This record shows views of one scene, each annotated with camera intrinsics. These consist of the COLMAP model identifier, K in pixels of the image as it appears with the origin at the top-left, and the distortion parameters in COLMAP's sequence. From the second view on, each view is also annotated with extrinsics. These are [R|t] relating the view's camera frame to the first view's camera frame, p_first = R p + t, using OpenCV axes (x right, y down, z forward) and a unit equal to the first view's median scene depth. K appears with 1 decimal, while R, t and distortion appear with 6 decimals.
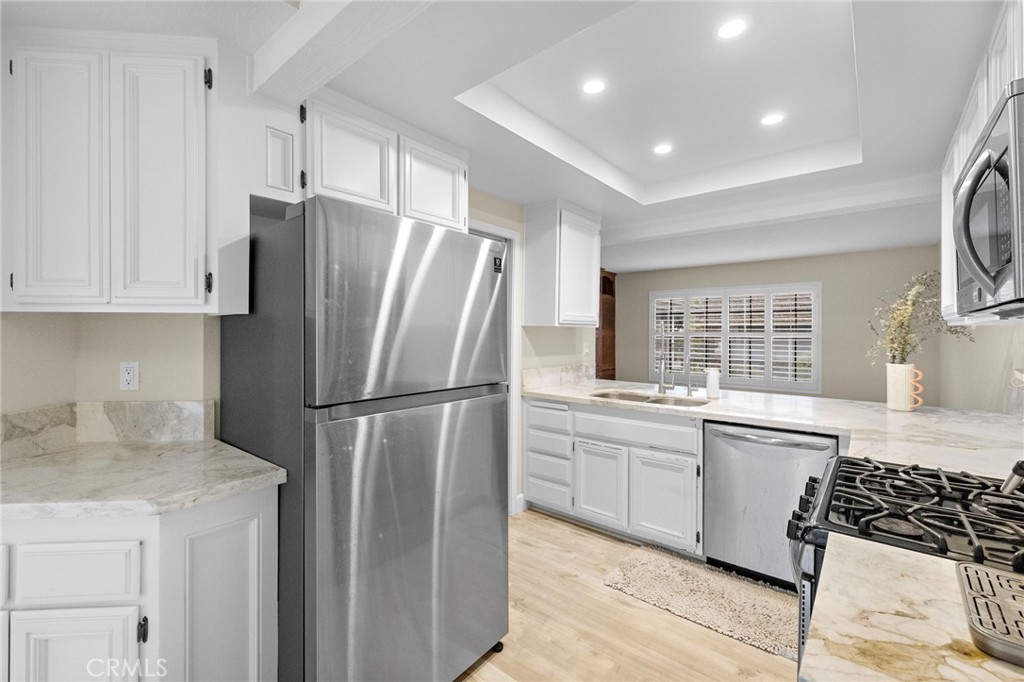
lens RADIAL K [[431.5, 0, 512.0], [0, 431.5, 341.0], [0, 0, 1]] dist [0.001671, 0.000224]
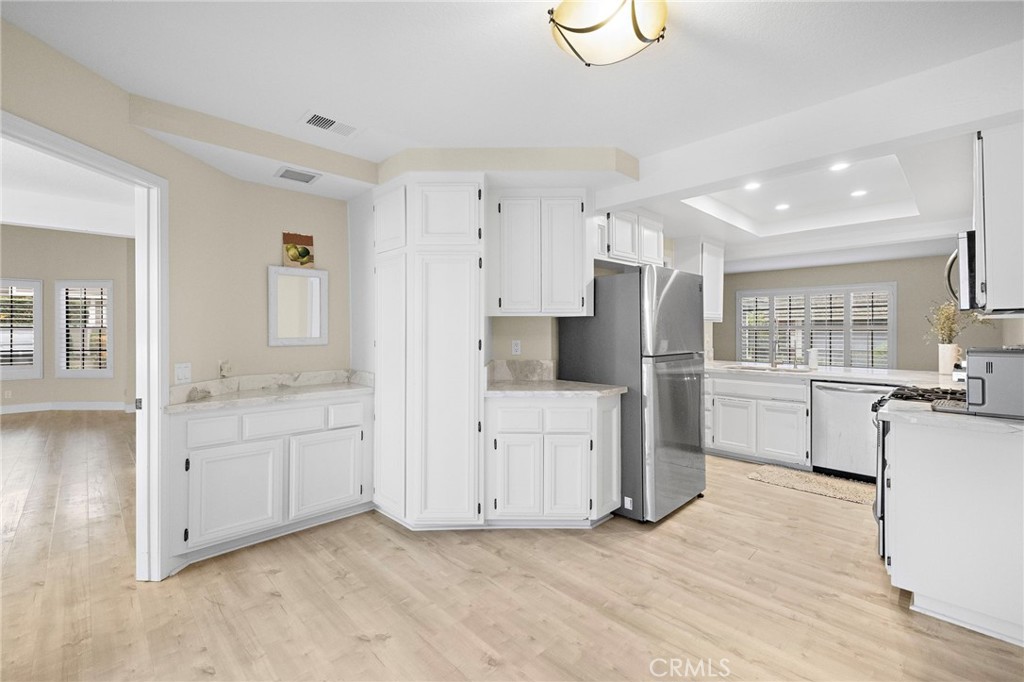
lens RADIAL K [[442.0, 0, 514.7], [0, 442.0, 338.7], [0, 0, 1]] dist [0.001247, 0.000239]
pose [[0.995316, -0.004250, -0.096584, -0.482353], [0.004515, 0.999987, 0.002523, 0.024176], [0.096572, -0.002947, 0.995322, -0.718762]]
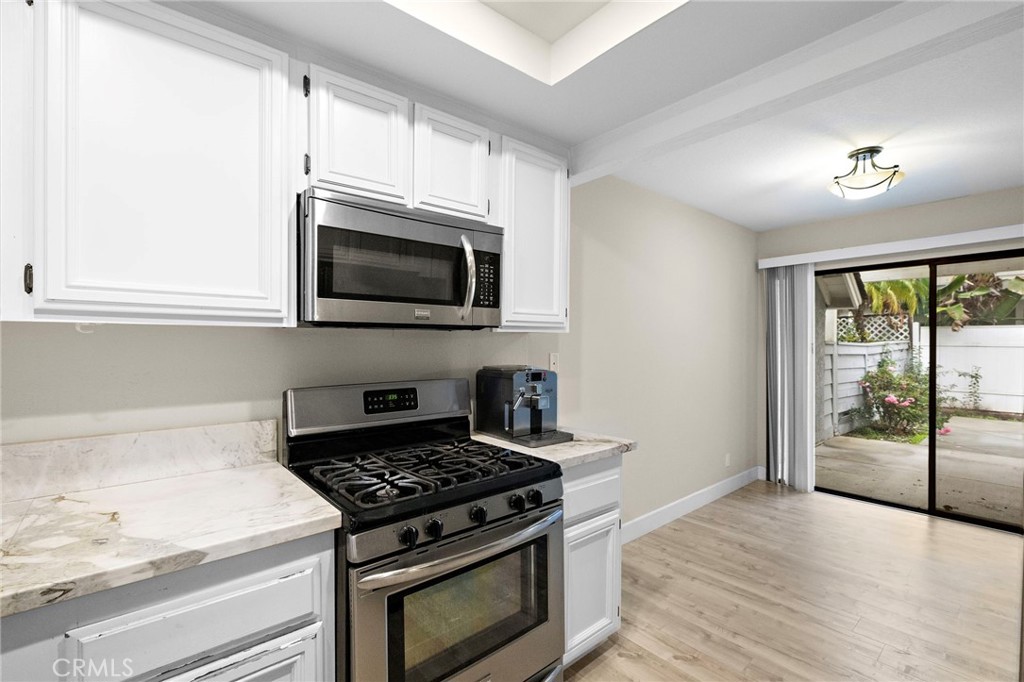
lens RADIAL K [[451.0, 0, 509.0], [0, 451.0, 347.3], [0, 0, 1]] dist [-0.005113, -0.000628]
pose [[-0.985968, -0.003117, 0.166905, 0.365326], [0.000836, 0.999721, 0.023608, -0.023276], [-0.166932, 0.023416, -0.985690, 1.370287]]
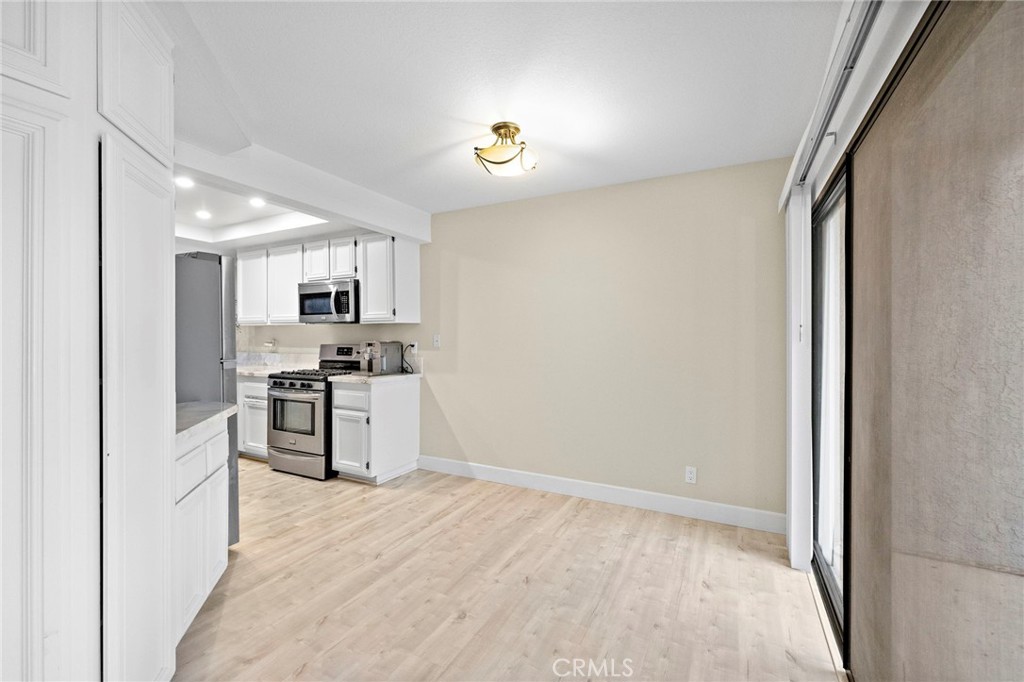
lens RADIAL K [[431.5, 0, 512.0], [0, 431.5, 341.0], [0, 0, 1]] dist [0.001671, 0.000224]
pose [[-0.221456, -0.017649, 0.975011, -1.557671], [0.013561, 0.999684, 0.021176, 0.013291], [-0.975076, 0.017912, -0.221146, 0.207623]]
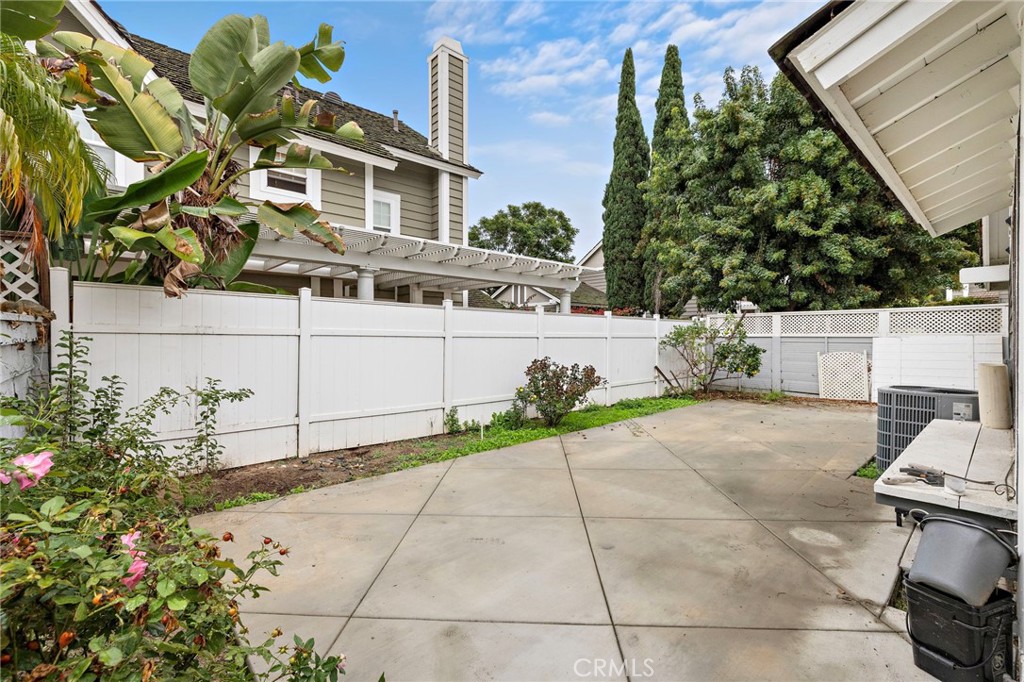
lens RADIAL K [[442.0, 0, 514.7], [0, 442.0, 338.7], [0, 0, 1]] dist [0.001247, 0.000239]
pose [[-0.123764, 0.000474, -0.992312, -1.691629], [-0.017305, 0.999847, 0.002636, 0.068815], [0.992161, 0.017498, -0.123737, -2.215960]]
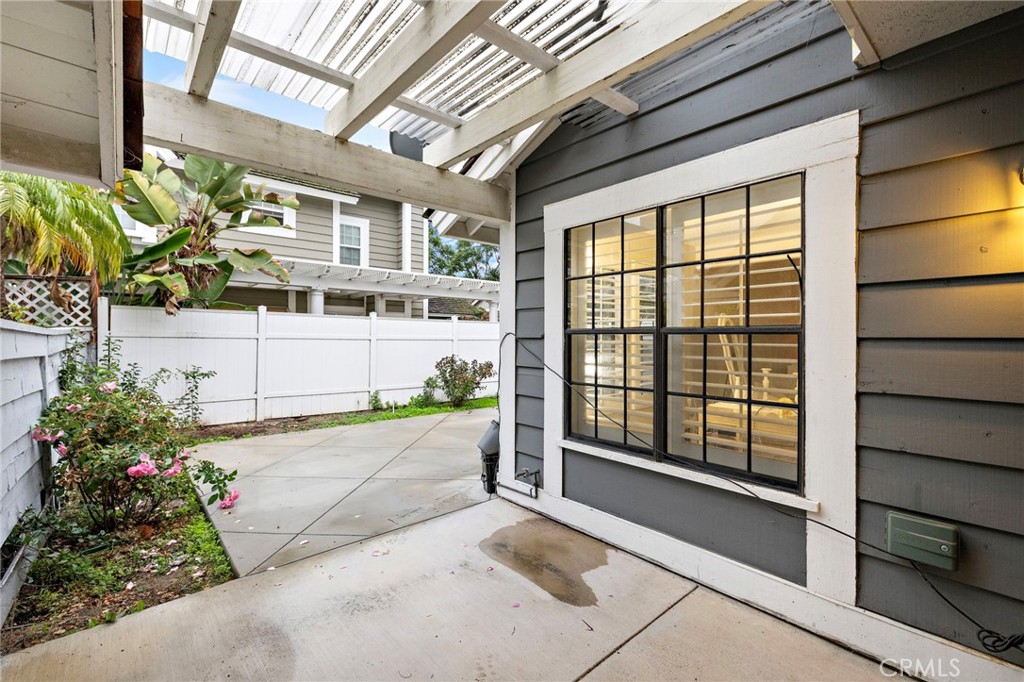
lens RADIAL K [[439.8, 0, 514.4], [0, 439.8, 336.8], [0, 0, 1]] dist [-0.000337, 0.000136]
pose [[-0.143473, -0.006563, -0.989632, -0.761218], [-0.020309, 0.999787, -0.003686, 0.036948], [0.989446, 0.019569, -0.143576, -1.159305]]
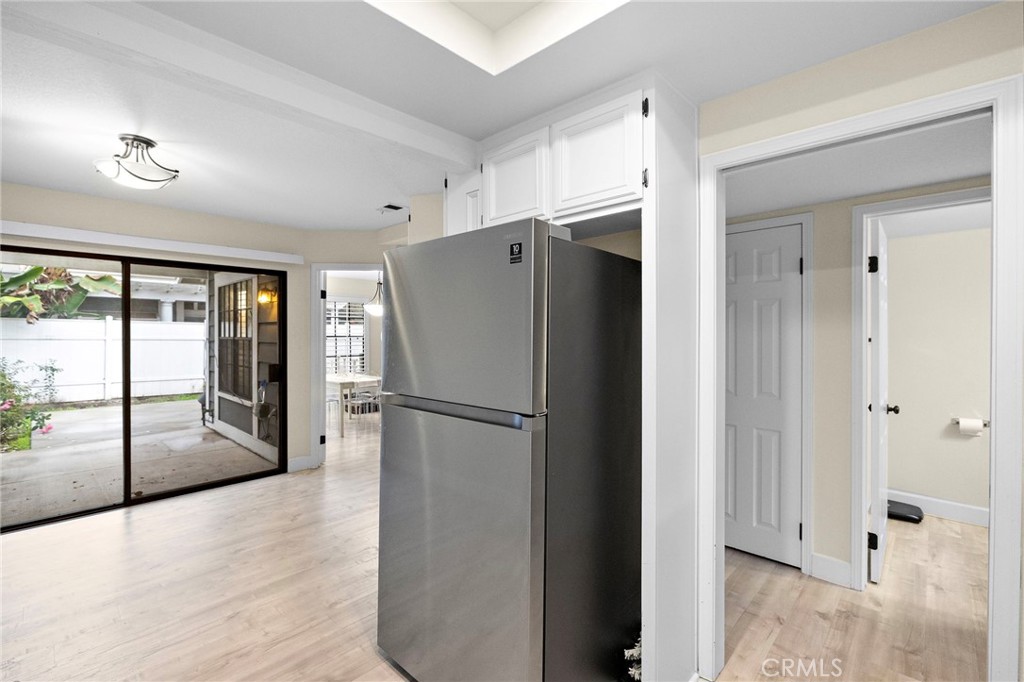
lens RADIAL K [[456.3, 0, 509.5], [0, 456.3, 337.5], [0, 0, 1]] dist [0.000194, 0.000378]
pose [[-0.066688, 0.001420, -0.997773, 0.741479], [-0.017306, 0.999847, 0.002579, -0.033109], [0.997624, 0.017440, -0.066653, 1.032379]]
